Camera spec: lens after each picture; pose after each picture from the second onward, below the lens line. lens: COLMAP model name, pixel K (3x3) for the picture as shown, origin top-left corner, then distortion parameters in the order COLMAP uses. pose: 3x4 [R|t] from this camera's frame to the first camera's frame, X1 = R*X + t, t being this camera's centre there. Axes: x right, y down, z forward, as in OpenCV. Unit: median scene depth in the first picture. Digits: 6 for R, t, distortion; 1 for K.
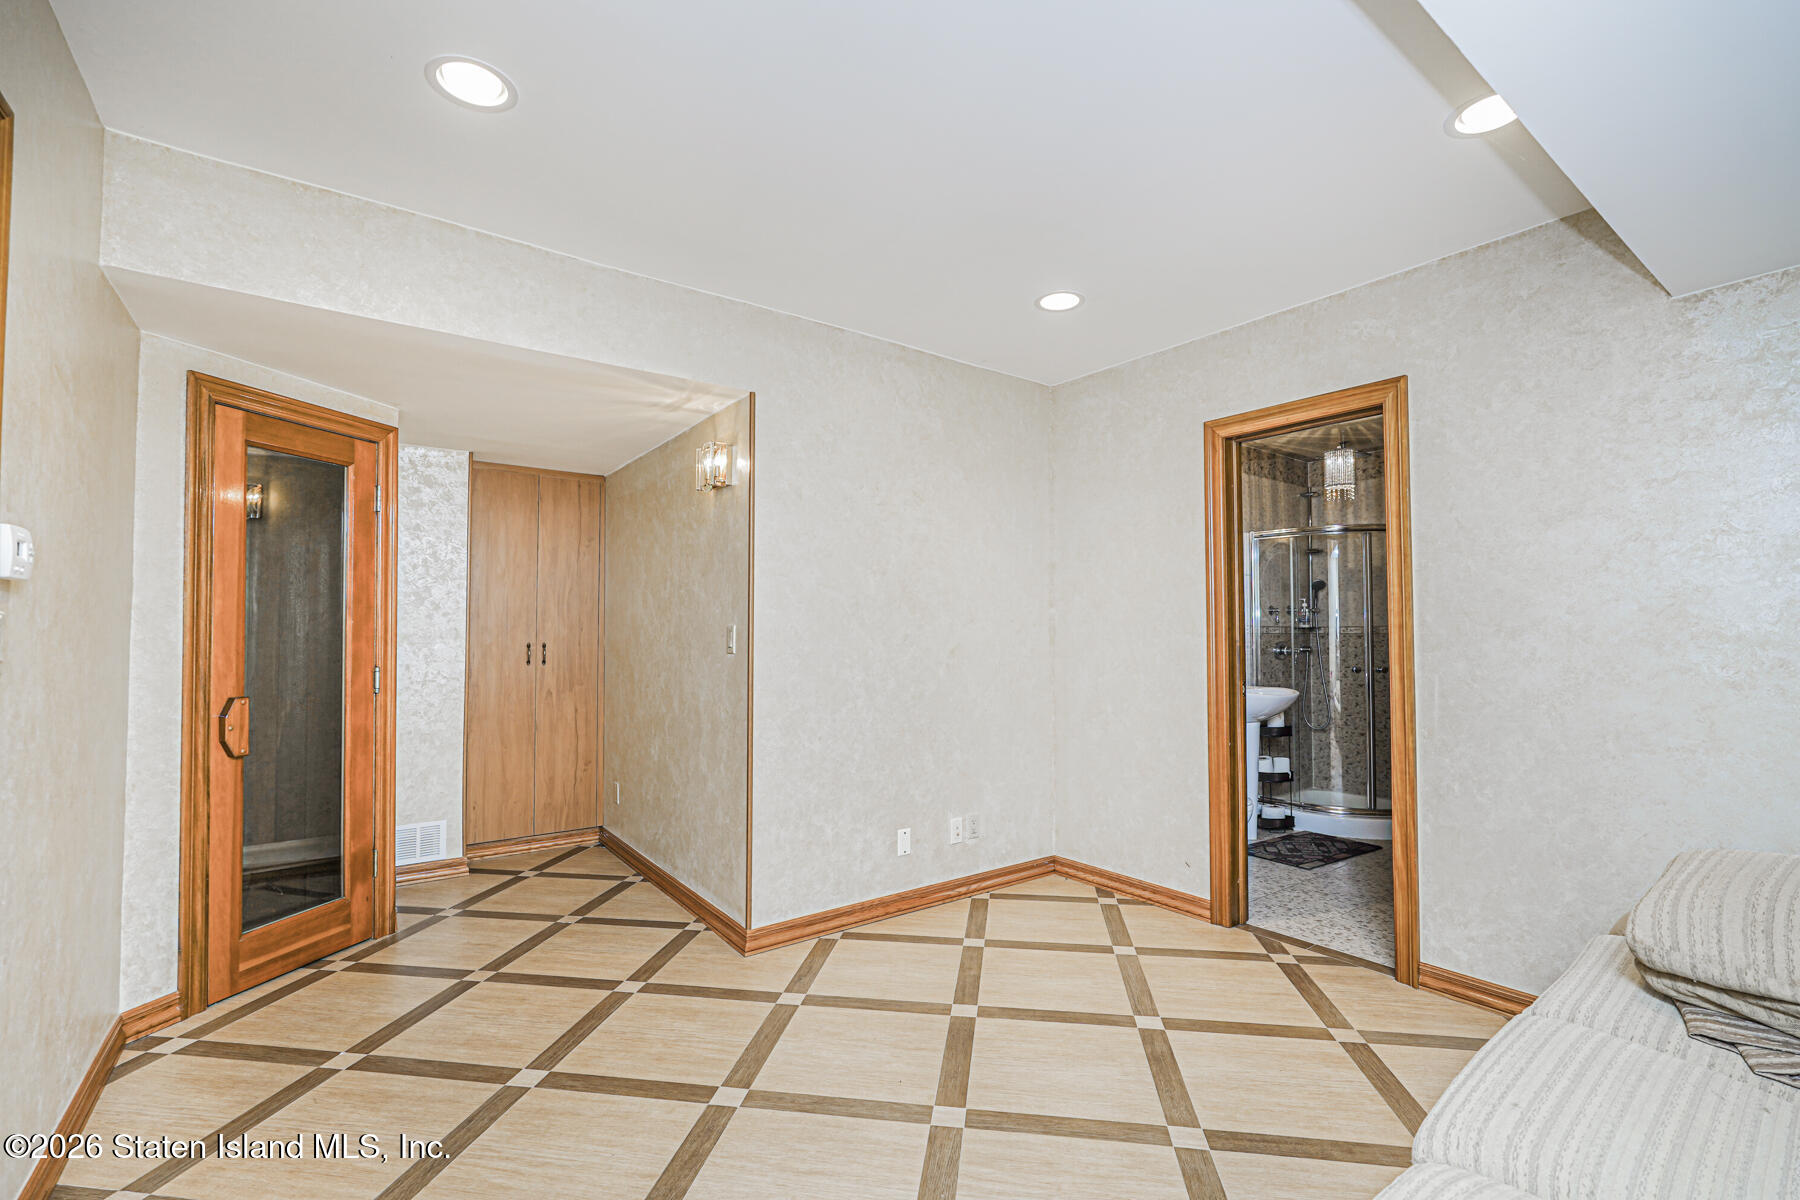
lens RADIAL K [[784.2, 0, 900.0], [0, 784.2, 600.0], [0, 0, 1]] dist [0.000182, 0.000008]
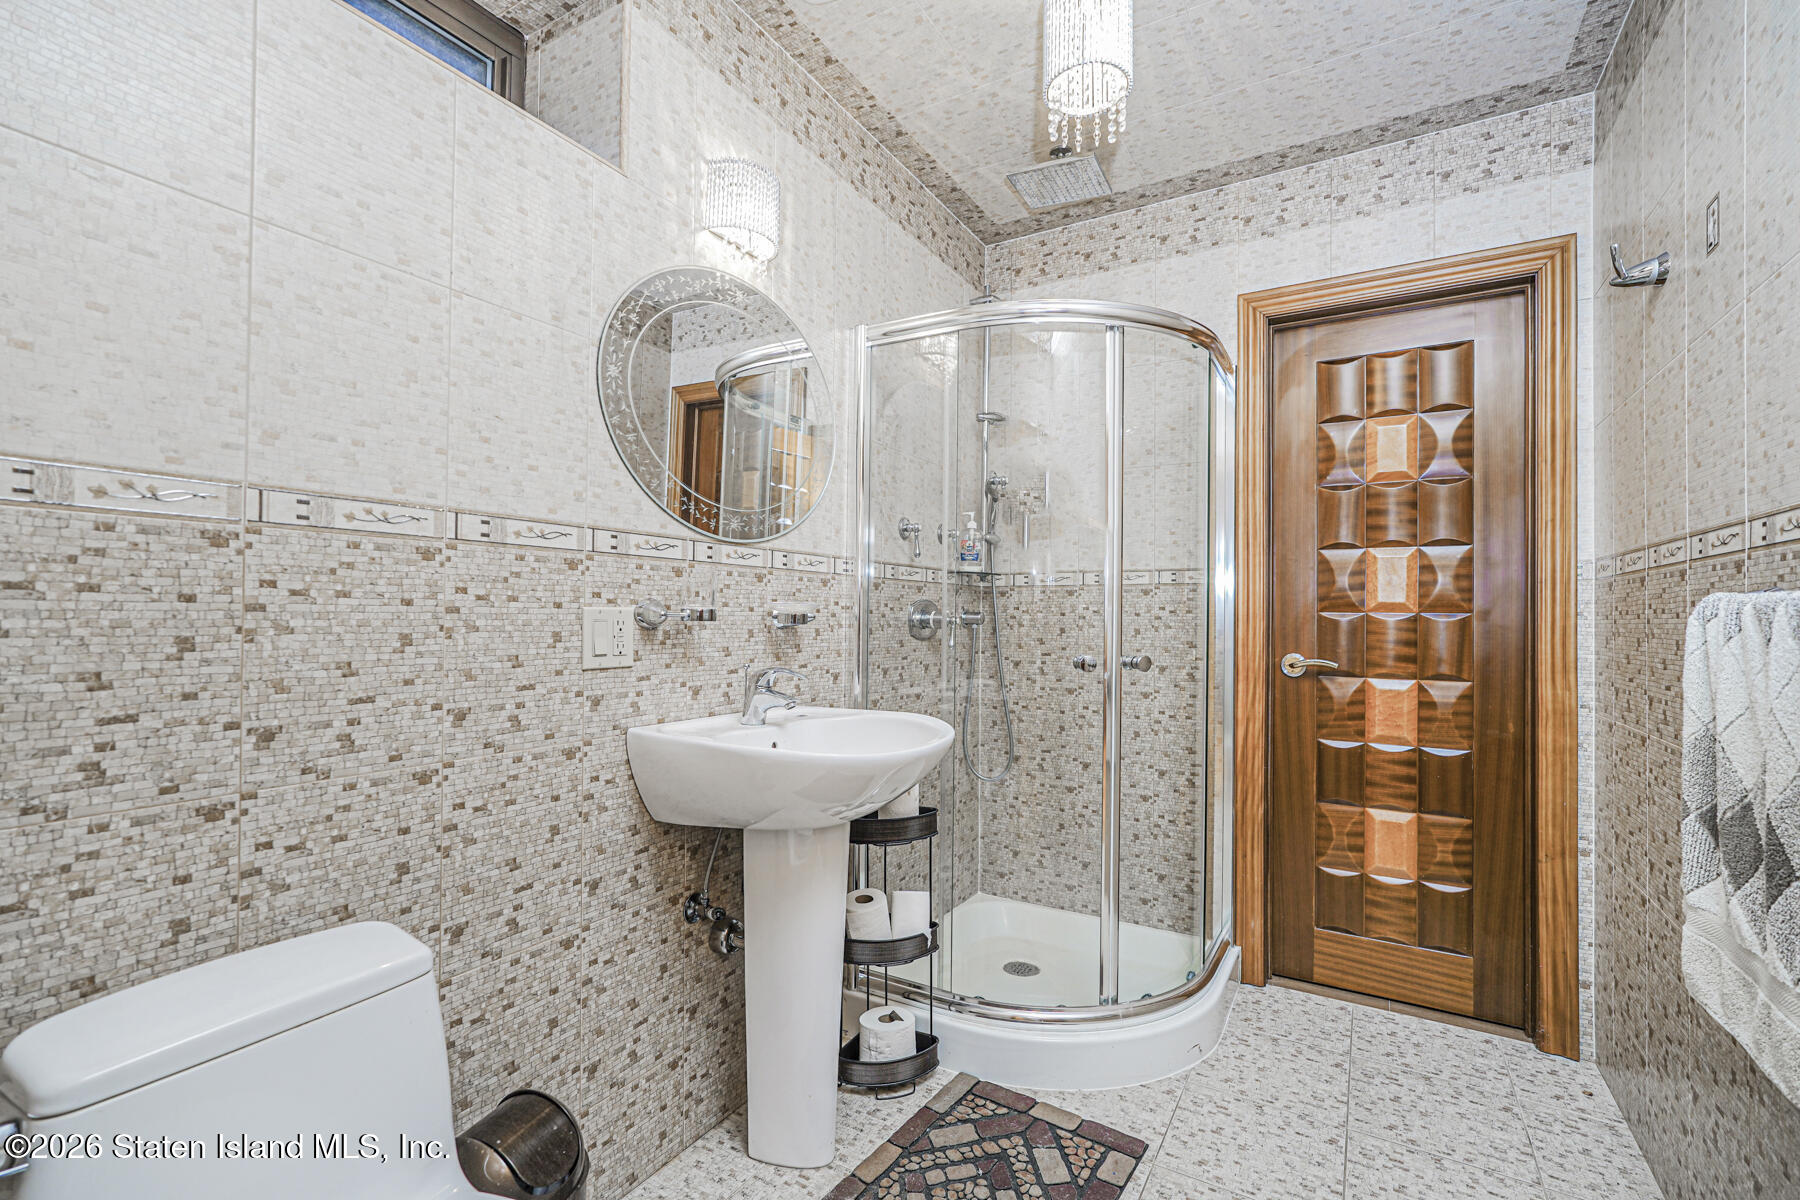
lens RADIAL K [[796.4, 0, 900.0], [0, 796.4, 600.0], [0, 0, 1]] dist [-0.000059, -0.000004]
pose [[0.921693, 0.014636, 0.387644, 0.311981], [-0.025201, 0.999436, 0.022185, 0.046750], [-0.387101, -0.030217, 0.921542, 0.616048]]
